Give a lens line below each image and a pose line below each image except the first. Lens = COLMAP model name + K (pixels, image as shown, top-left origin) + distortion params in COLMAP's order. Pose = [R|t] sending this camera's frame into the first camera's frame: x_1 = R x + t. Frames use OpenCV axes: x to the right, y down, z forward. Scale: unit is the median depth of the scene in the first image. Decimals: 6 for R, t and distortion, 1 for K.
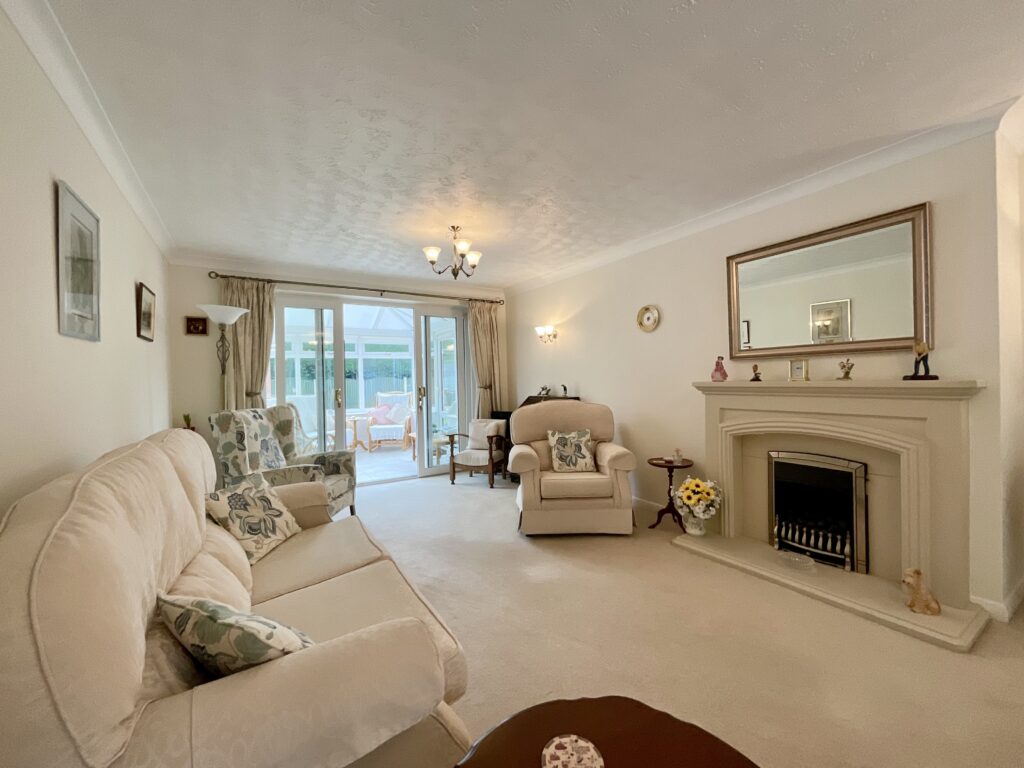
lens RADIAL K [[416.2, 0, 505.2], [0, 416.2, 380.8], [0, 0, 1]] dist [0.007624, -0.000209]
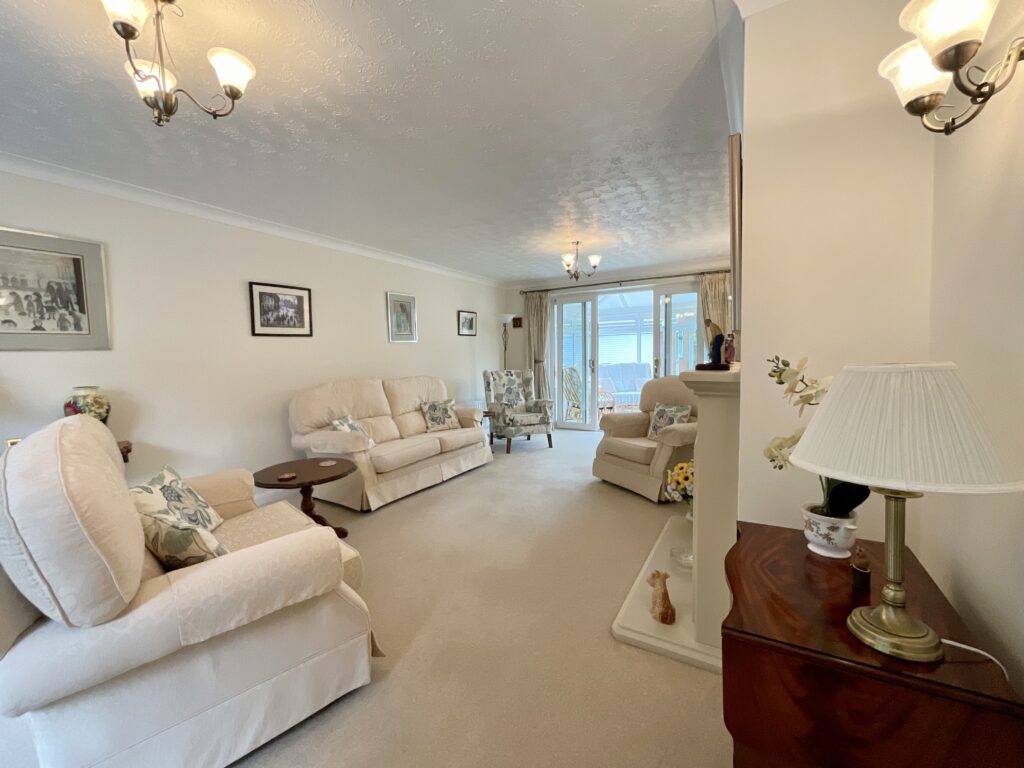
lens RADIAL K [[416.2, 0, 508.1], [0, 416.2, 380.0], [0, 0, 1]] dist [0.007624, -0.000209]
pose [[0.454438, 0.066520, -0.888291, 0.778119], [0.009184, 0.996805, 0.079345, -0.025886], [0.890731, -0.044216, 0.452375, 0.137004]]
